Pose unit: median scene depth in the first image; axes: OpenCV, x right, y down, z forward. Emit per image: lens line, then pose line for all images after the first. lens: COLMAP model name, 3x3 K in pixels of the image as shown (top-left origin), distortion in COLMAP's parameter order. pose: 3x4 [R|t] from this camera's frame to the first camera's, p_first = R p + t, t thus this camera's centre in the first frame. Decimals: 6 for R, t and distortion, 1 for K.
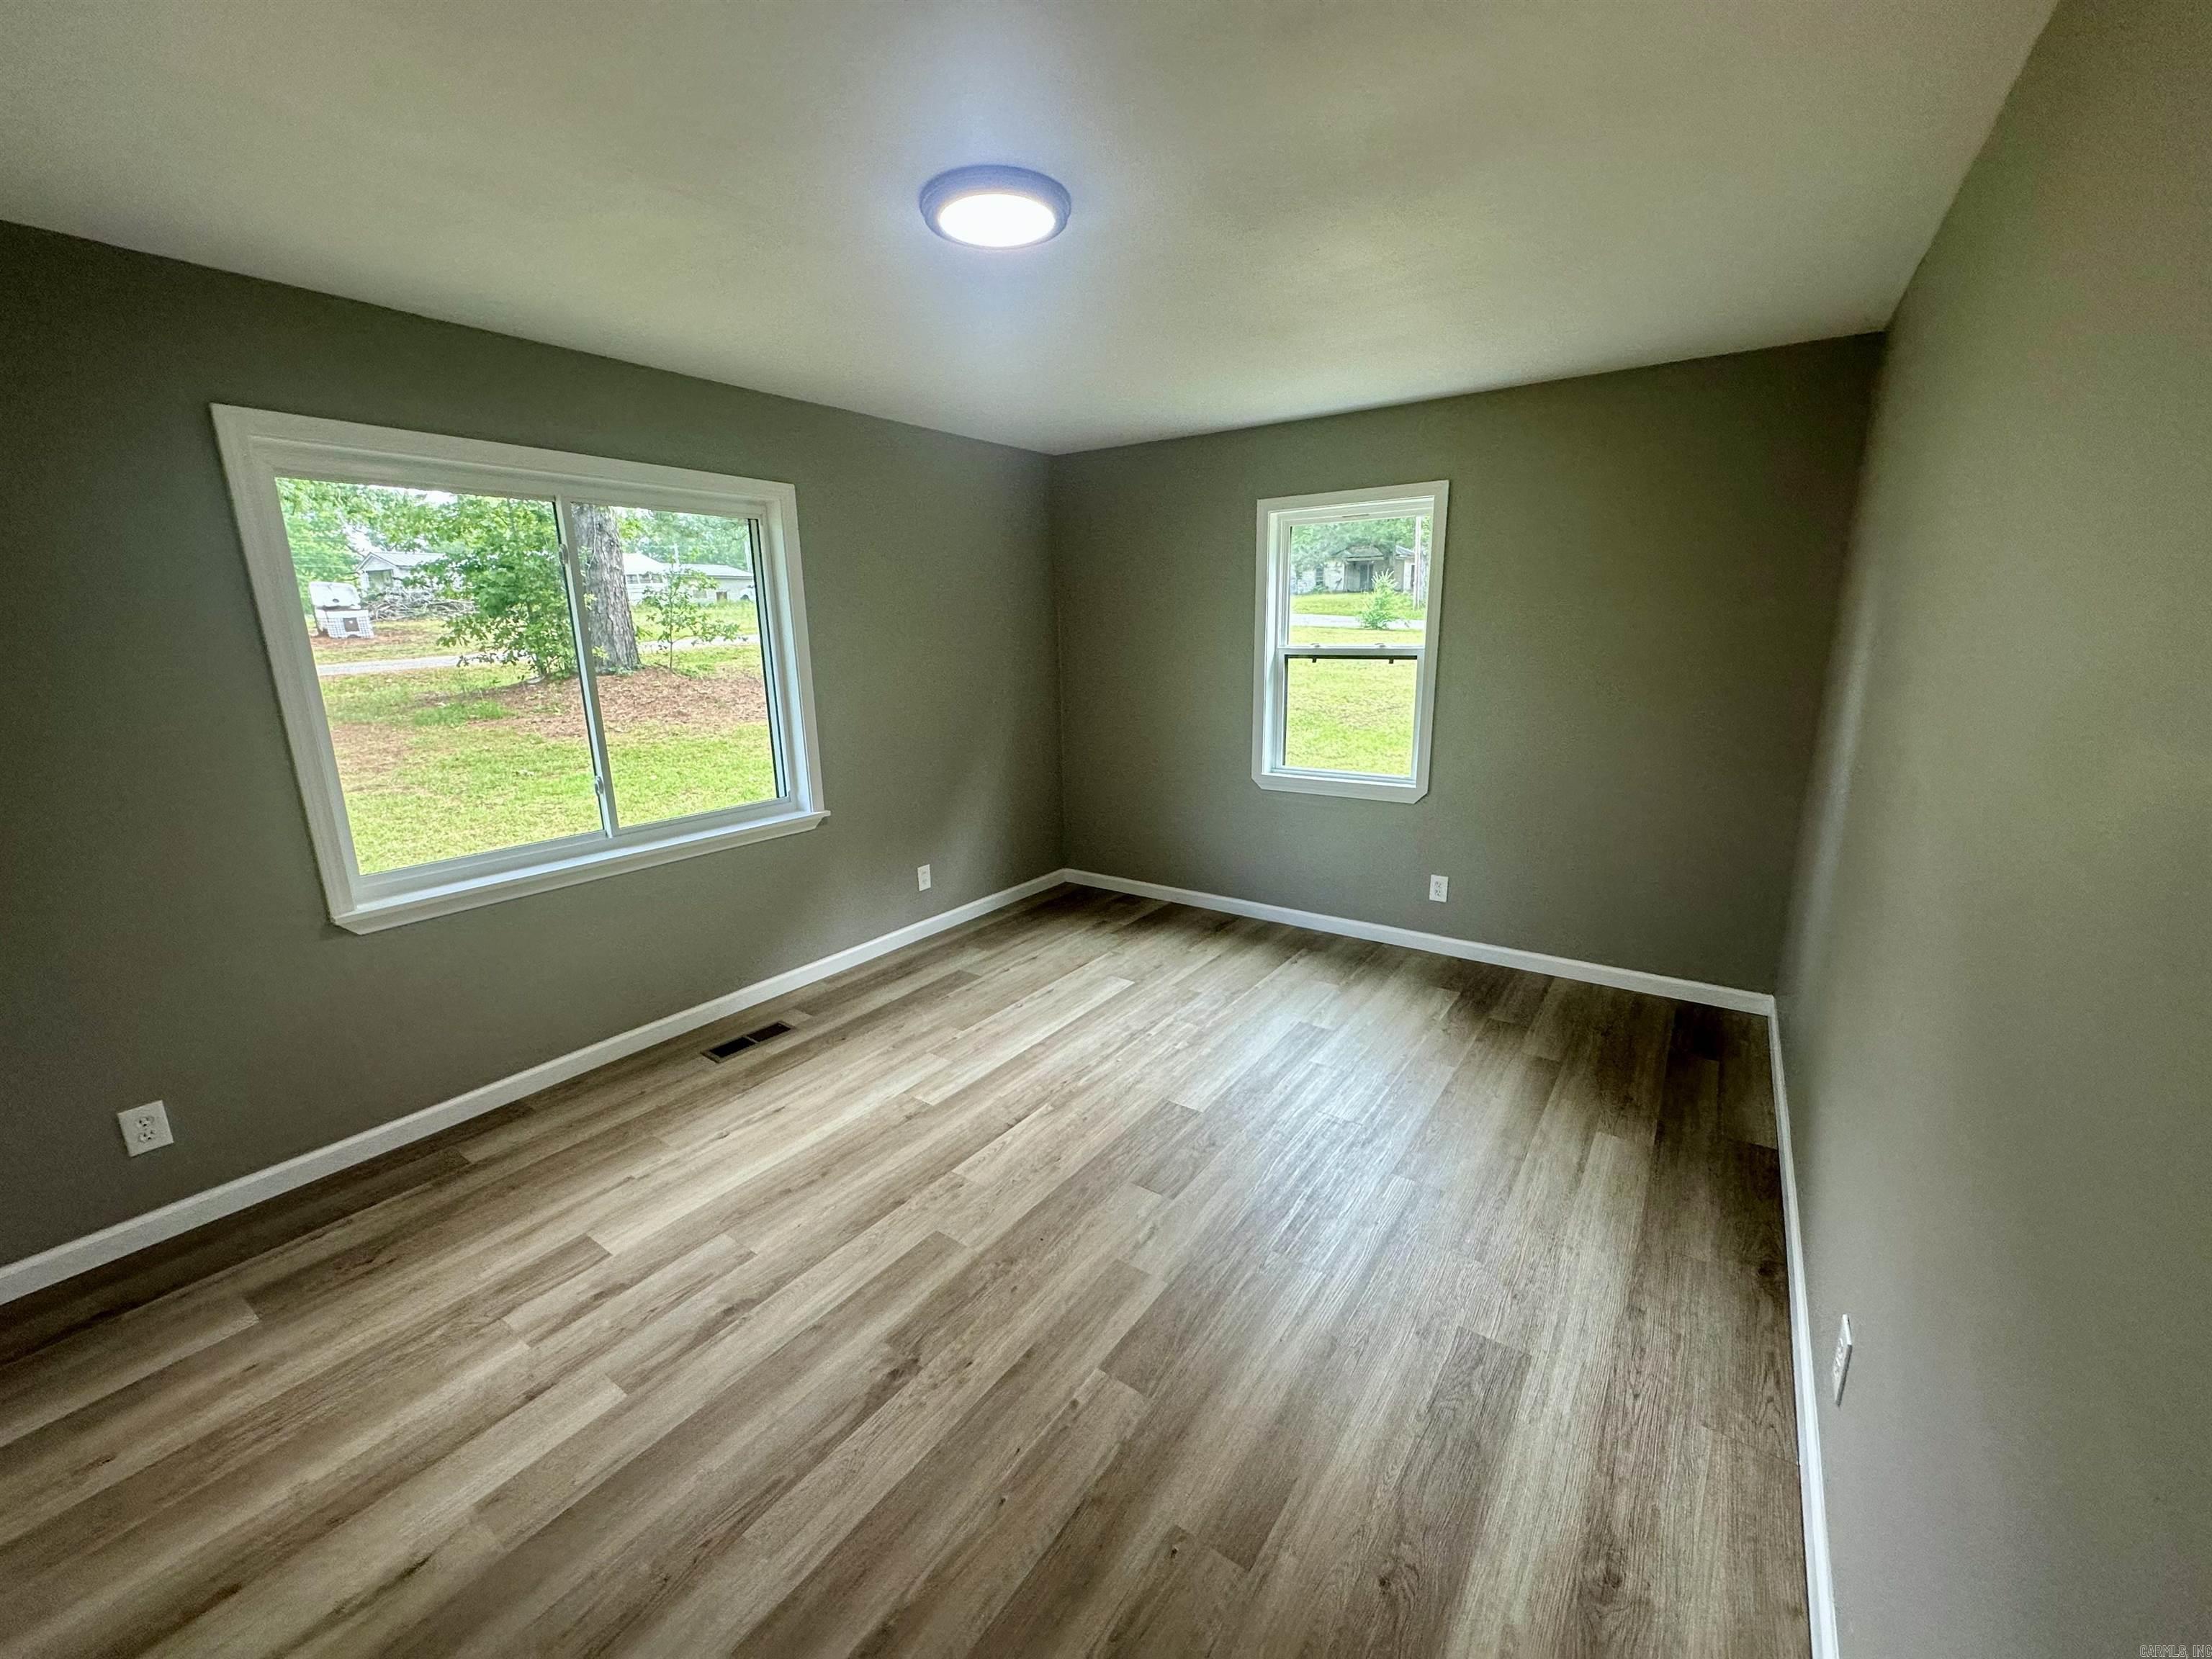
lens RADIAL K [[879.5, 0, 1109.2], [0, 879.5, 836.4], [0, 0, 1]] dist [-0.003910, 0.000678]
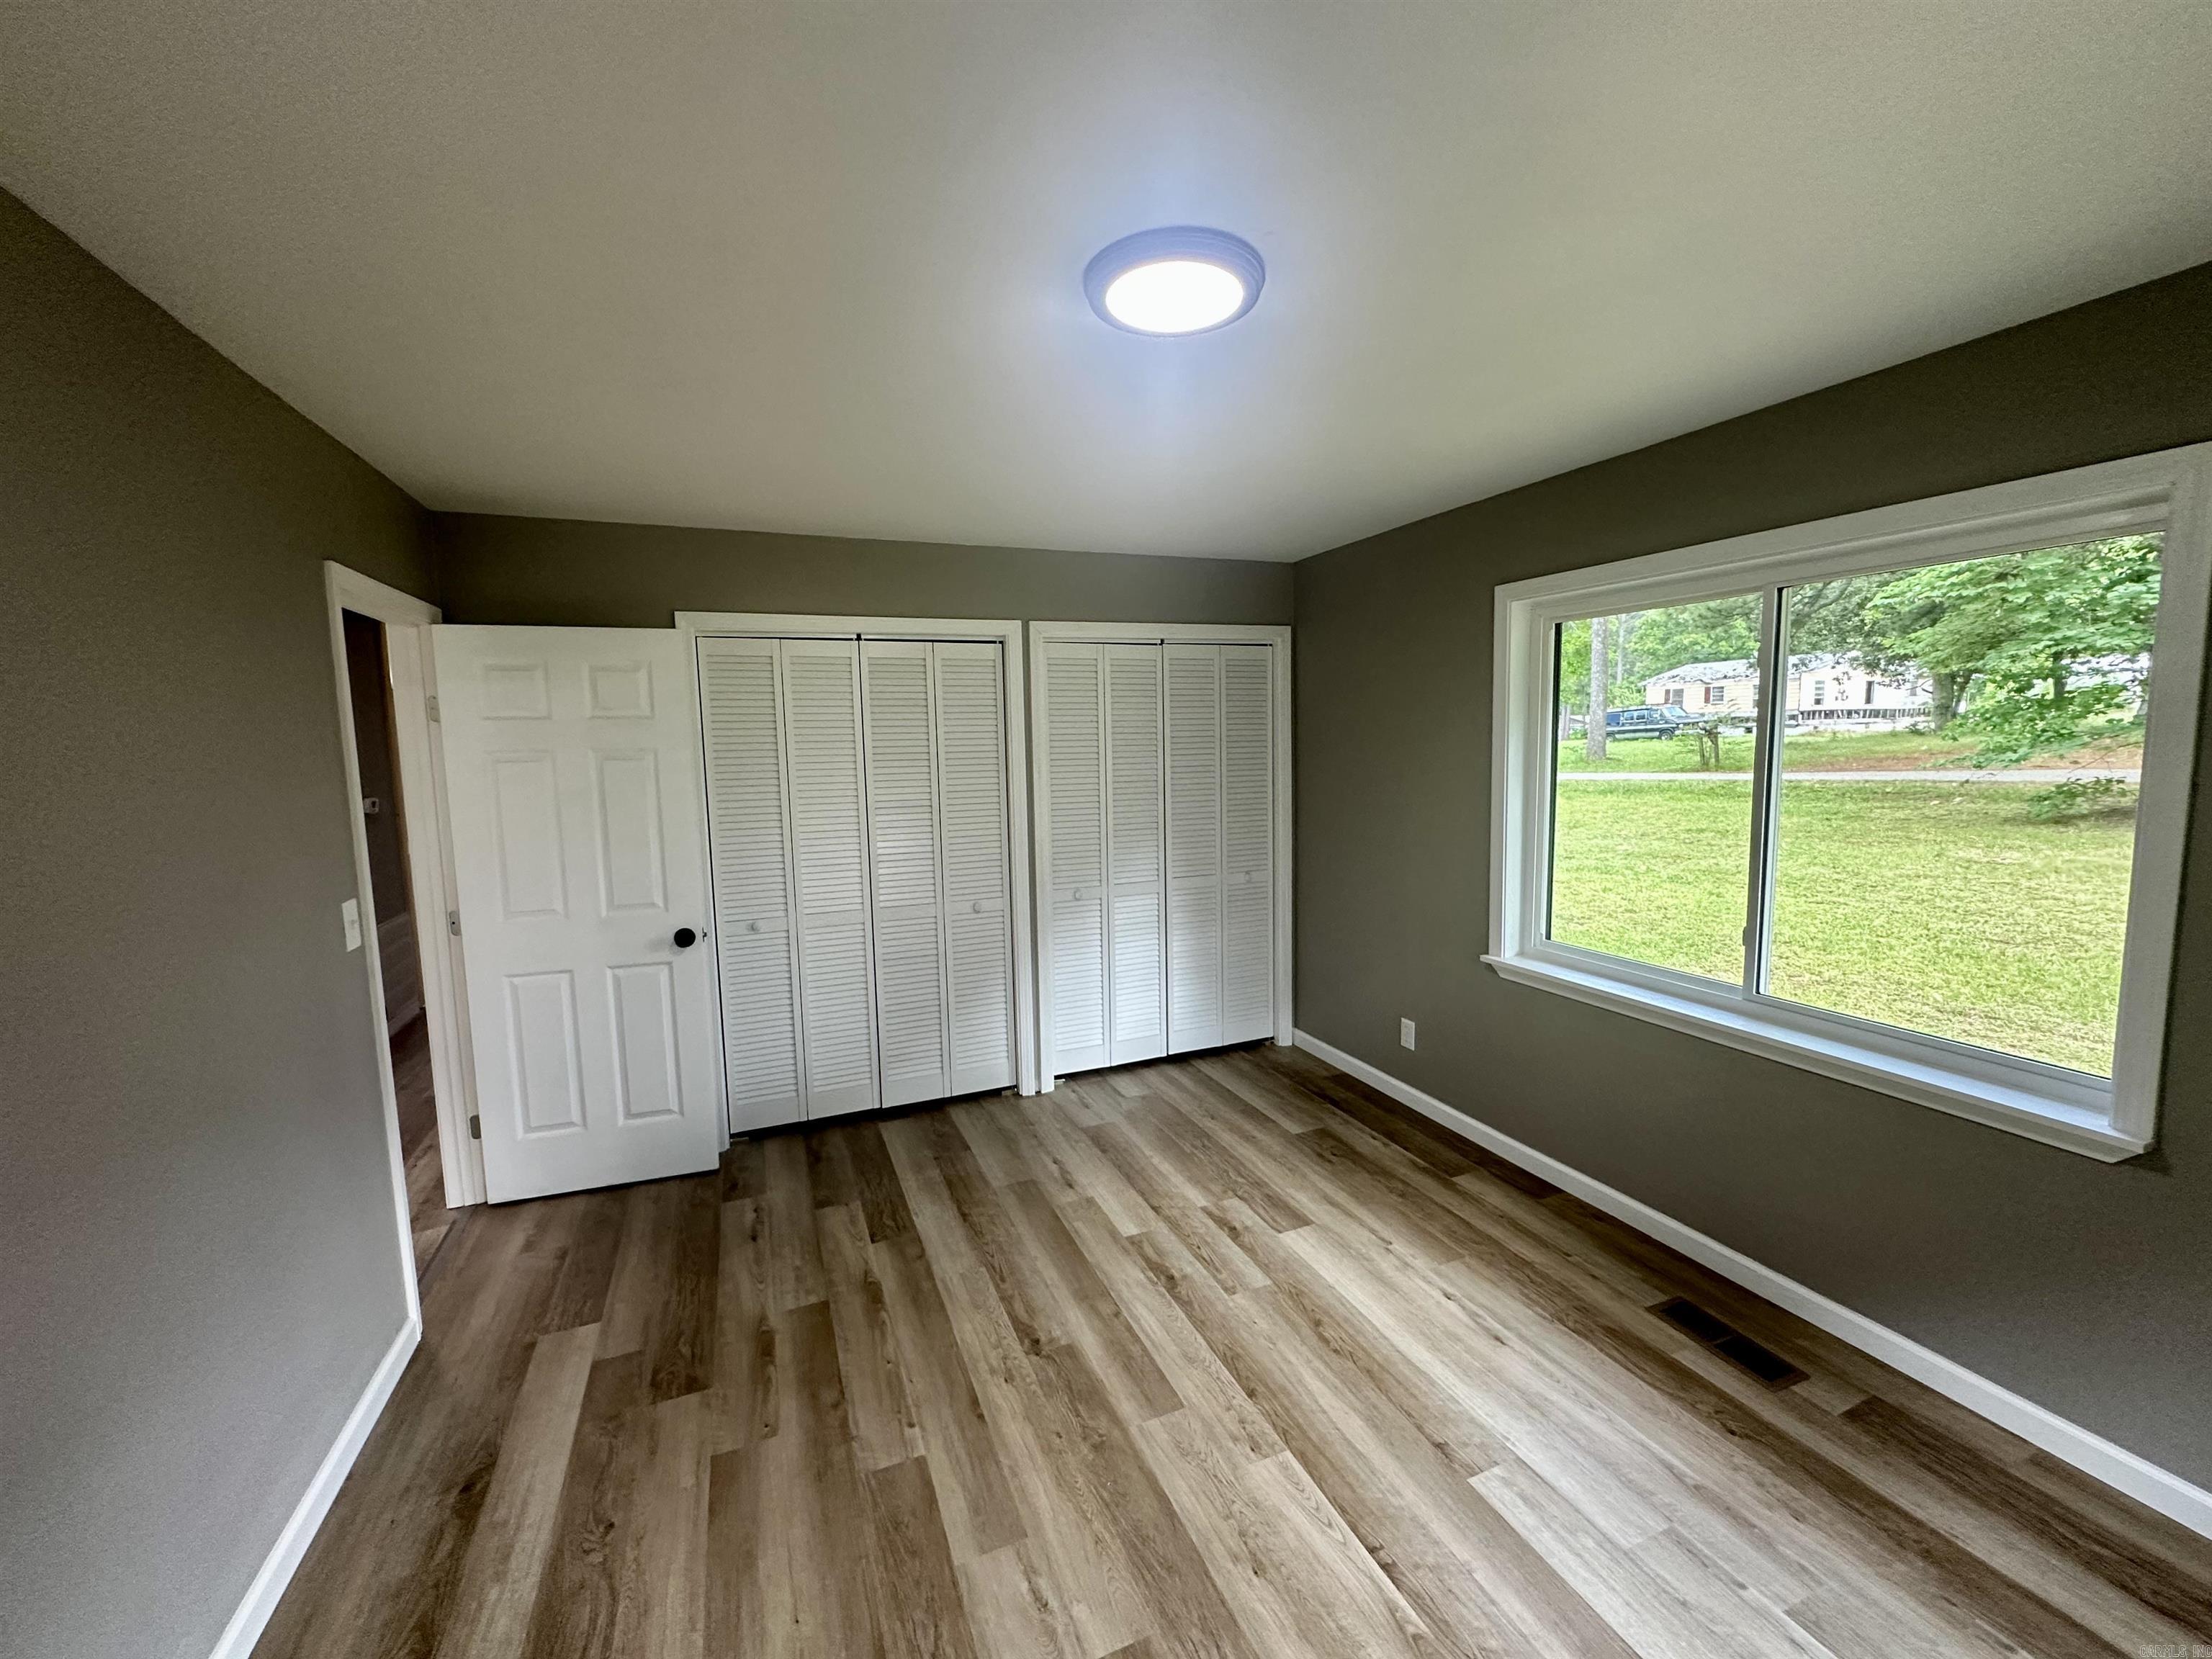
lens RADIAL K [[879.5, 0, 1102.5], [0, 879.5, 819.6], [0, 0, 1]] dist [-0.003910, 0.000678]
pose [[-0.540025, 0.106505, -0.834883, 0.575187], [-0.167885, 0.958395, 0.230854, -0.352271], [0.824735, 0.264831, -0.499677, 1.279243]]
